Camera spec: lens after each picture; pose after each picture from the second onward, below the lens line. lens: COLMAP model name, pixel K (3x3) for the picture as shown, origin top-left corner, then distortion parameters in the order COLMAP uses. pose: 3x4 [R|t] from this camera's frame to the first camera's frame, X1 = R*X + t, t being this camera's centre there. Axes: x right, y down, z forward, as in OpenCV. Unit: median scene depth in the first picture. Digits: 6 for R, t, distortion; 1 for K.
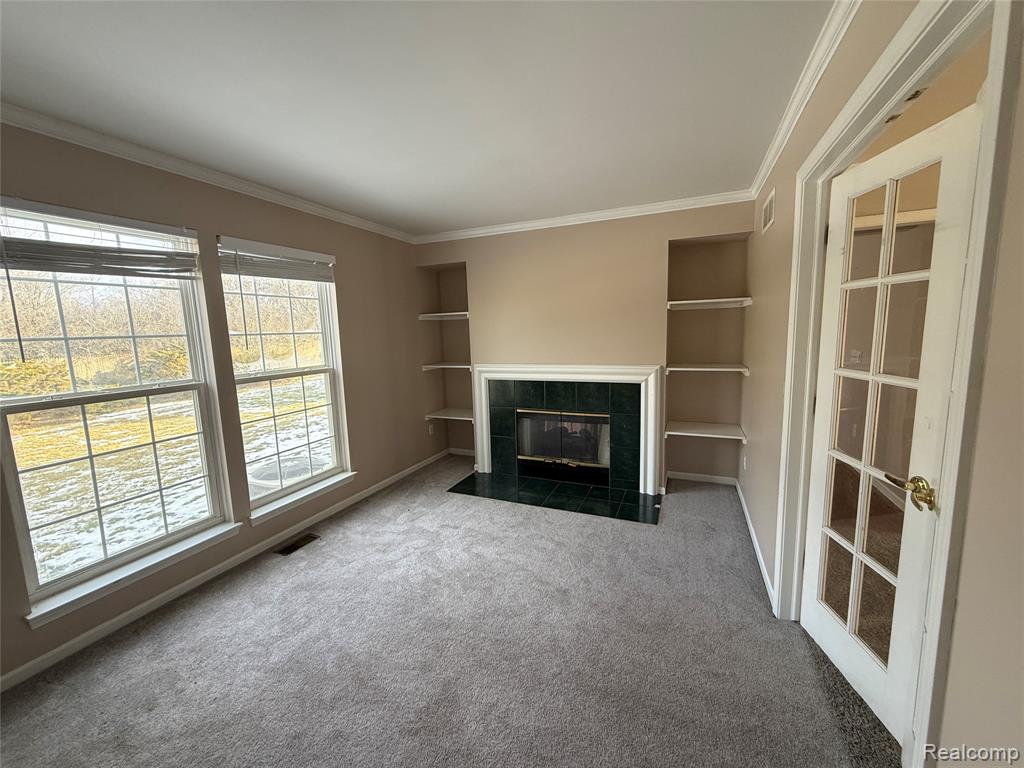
lens RADIAL K [[407.4, 0, 518.5], [0, 407.4, 389.4], [0, 0, 1]] dist [-0.000931, 0.000279]
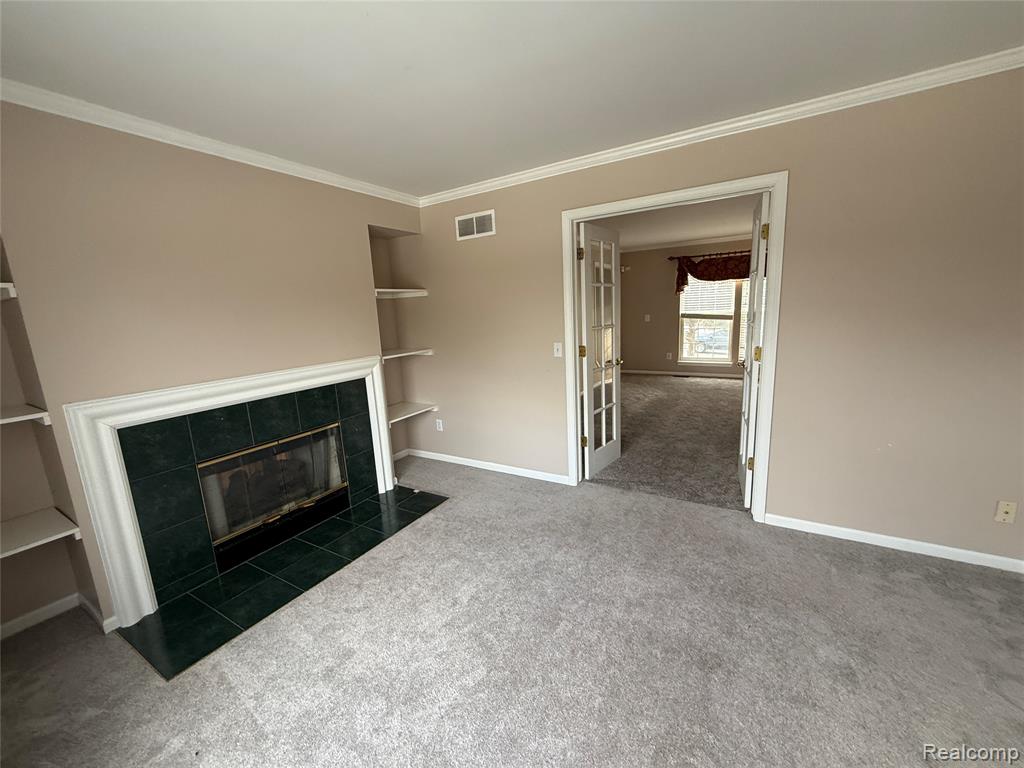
lens RADIAL K [[407.4, 0, 521.4], [0, 407.4, 383.4], [0, 0, 1]] dist [-0.000931, 0.000279]
pose [[0.114474, -0.166547, 0.979366, -0.530513], [0.172302, 0.974234, 0.145534, -0.071374], [-0.978370, 0.152087, 0.140221, 0.512219]]
